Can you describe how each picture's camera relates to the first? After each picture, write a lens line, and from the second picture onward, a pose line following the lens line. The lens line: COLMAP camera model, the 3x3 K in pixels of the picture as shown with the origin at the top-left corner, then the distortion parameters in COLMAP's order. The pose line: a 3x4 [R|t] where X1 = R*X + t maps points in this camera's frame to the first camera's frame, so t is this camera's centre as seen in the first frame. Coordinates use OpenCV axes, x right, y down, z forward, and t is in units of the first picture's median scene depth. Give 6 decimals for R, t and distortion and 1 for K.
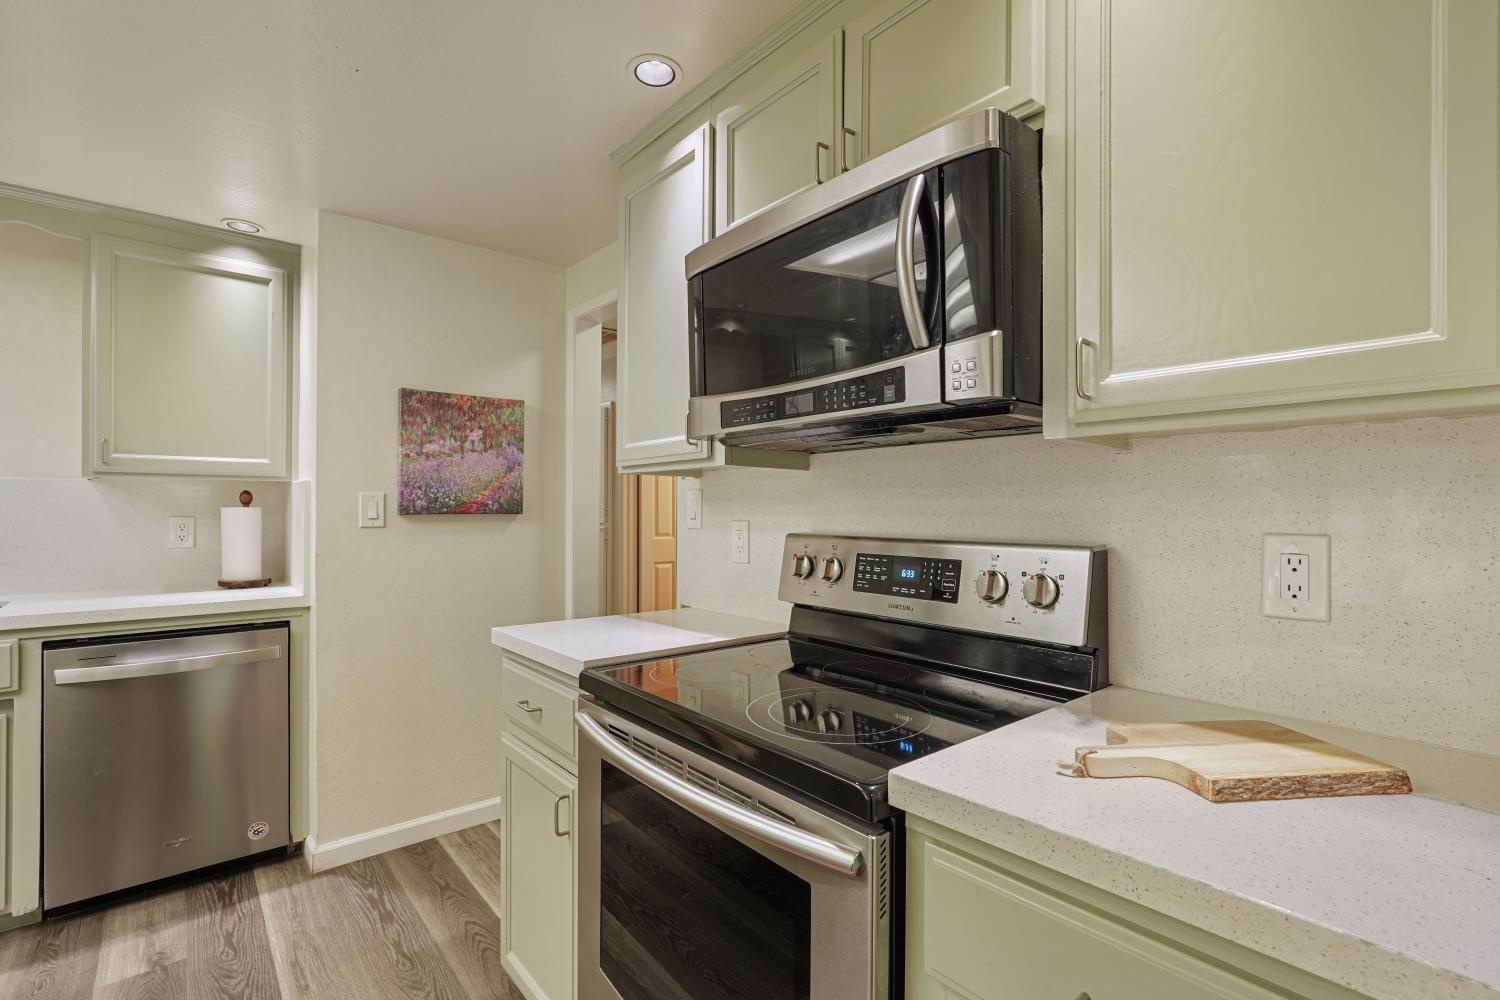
lens RADIAL K [[676.1, 0, 737.6], [0, 676.1, 510.7], [0, 0, 1]] dist [-0.002405, 0.001249]
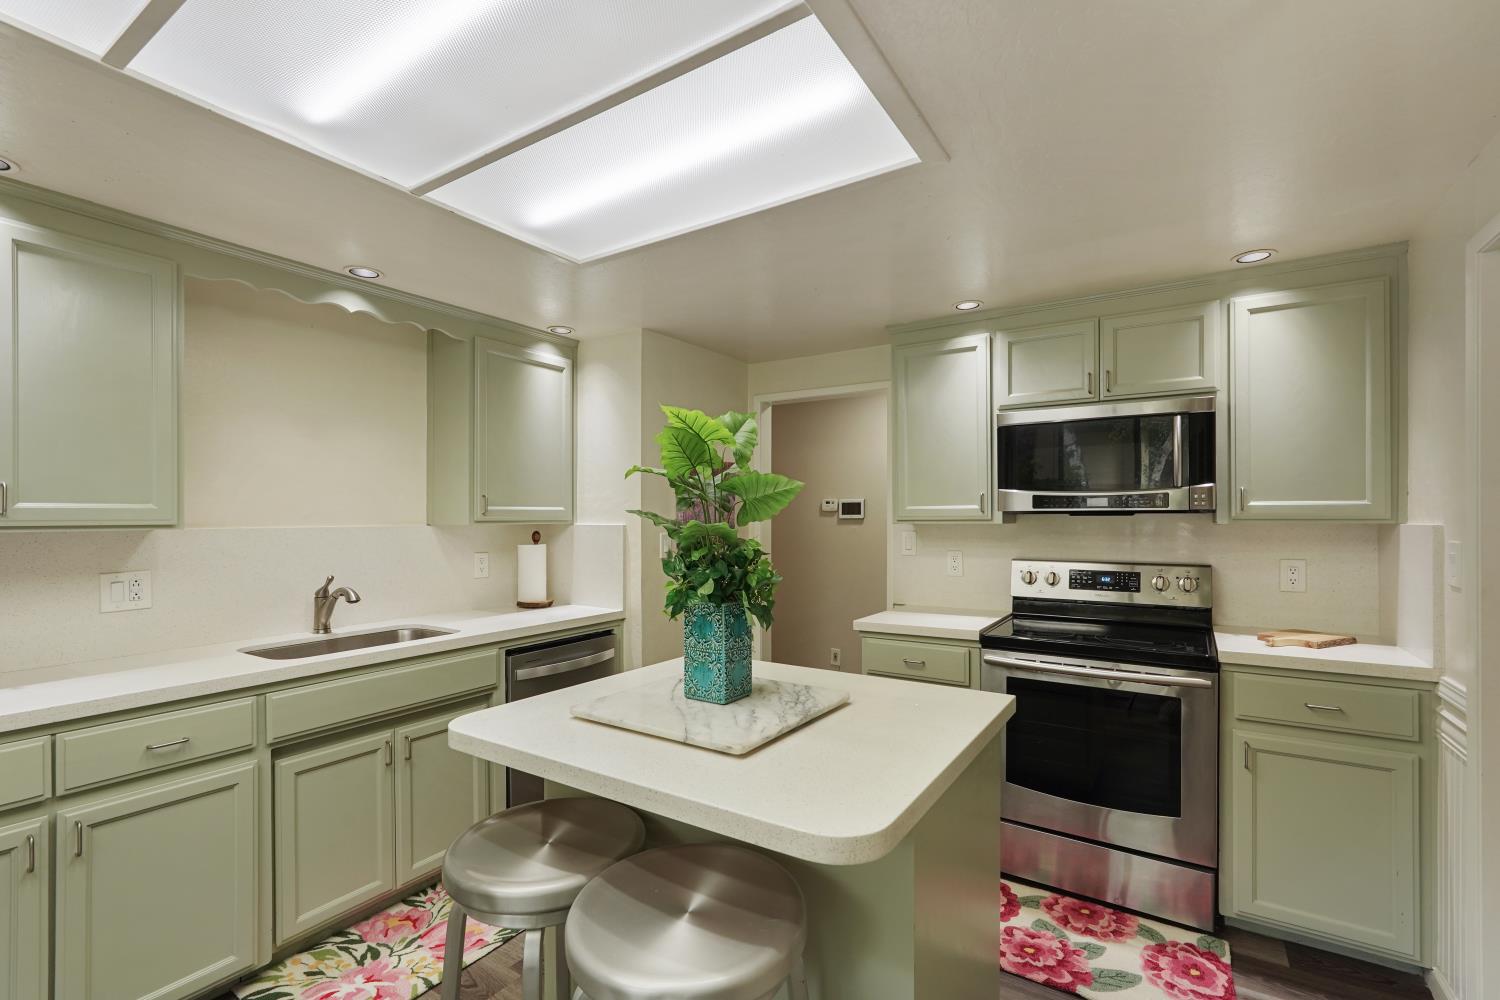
lens RADIAL K [[676.1, 0, 738.8], [0, 676.1, 519.8], [0, 0, 1]] dist [-0.002405, 0.001249]
pose [[0.957655, -0.007325, 0.287825, -1.241373], [0.007102, 0.999973, 0.001820, -0.086387], [-0.287831, 0.000301, 0.957681, -0.554769]]
